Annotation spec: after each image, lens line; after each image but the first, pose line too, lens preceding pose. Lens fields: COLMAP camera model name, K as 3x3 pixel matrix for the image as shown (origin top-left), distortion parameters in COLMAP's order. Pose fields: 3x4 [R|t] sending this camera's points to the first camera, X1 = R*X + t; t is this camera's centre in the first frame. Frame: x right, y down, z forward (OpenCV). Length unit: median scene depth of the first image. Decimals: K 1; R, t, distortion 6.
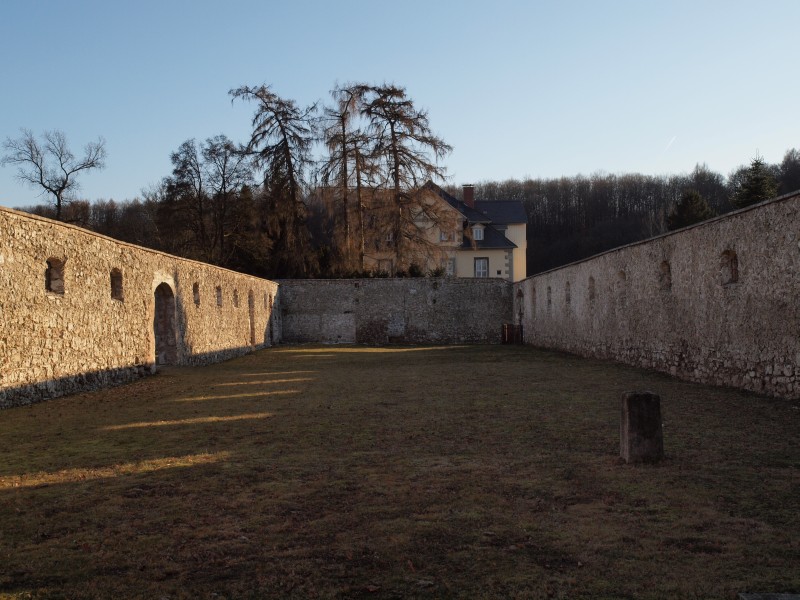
lens RADIAL K [[922.4, 0, 396.9], [0, 922.4, 299.7], [0, 0, 1]] dist [0.031073, 0.000000]
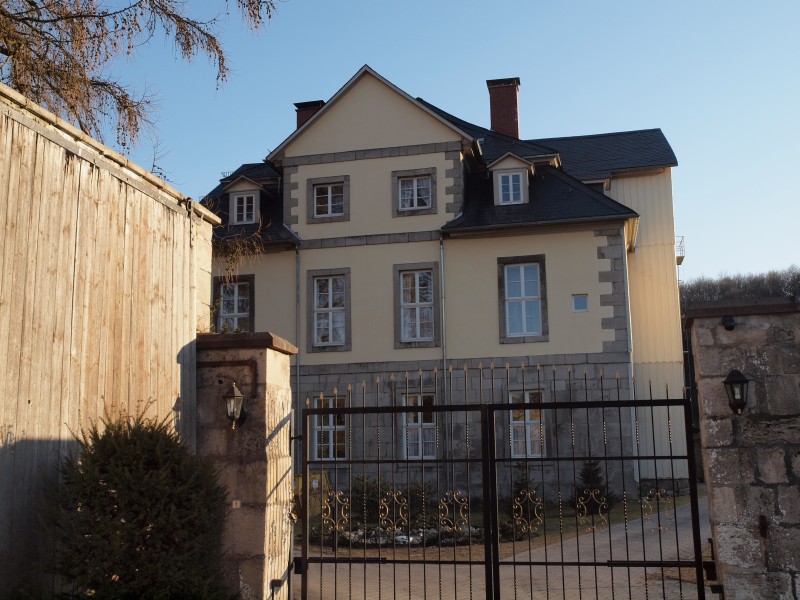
lens RADIAL K [[922.4, 0, 401.3], [0, 922.4, 303.0], [0, 0, 1]] dist [0.031073, 0.000000]
pose [[0.978869, -0.040456, -0.200446, 0.139920], [0.011533, 0.989597, -0.143406, 0.017653], [0.204162, 0.138064, 0.969152, 0.844883]]
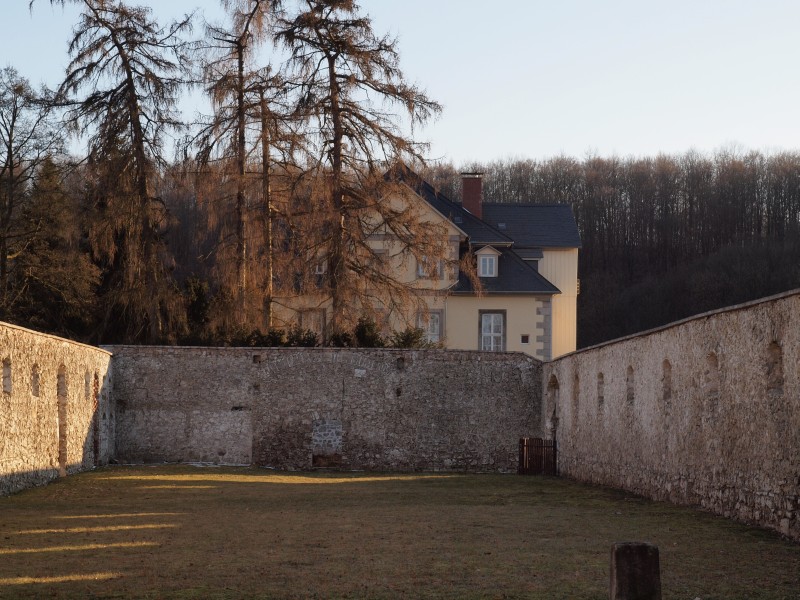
lens RADIAL K [[1808.1, 0, 406.0], [0, 1808.1, 301.9], [0, 0, 1]] dist [0.201401, 0.000000]
pose [[0.998920, 0.027338, 0.037569, 0.002479], [-0.025639, 0.998659, -0.044983, -0.002581], [-0.038748, 0.043971, 0.998281, -0.053300]]
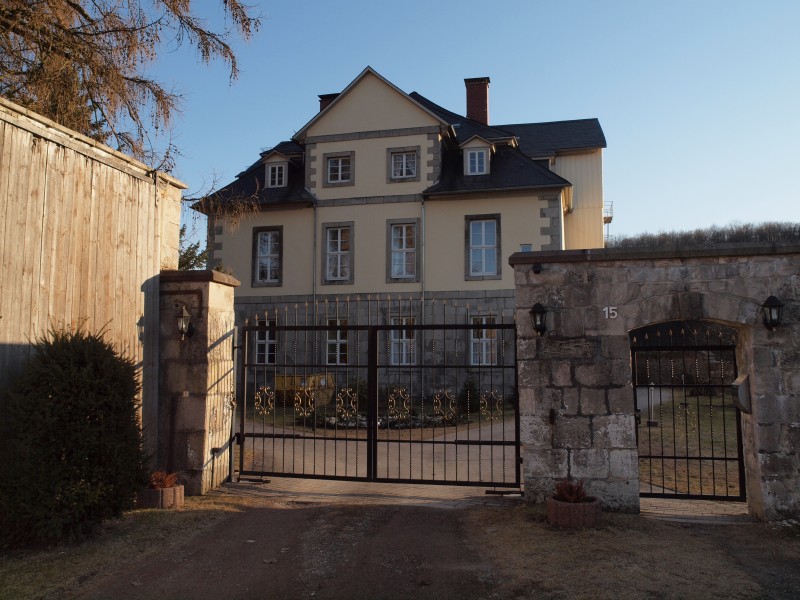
lens RADIAL K [[697.4, 0, 402.0], [0, 697.4, 302.8], [0, 0, 1]] dist [-0.055784, 0.069919]
pose [[0.973930, -0.008275, -0.226698, 0.155654], [-0.006872, 0.997799, -0.065948, 0.017657], [0.226745, 0.065786, 0.971730, 0.846615]]
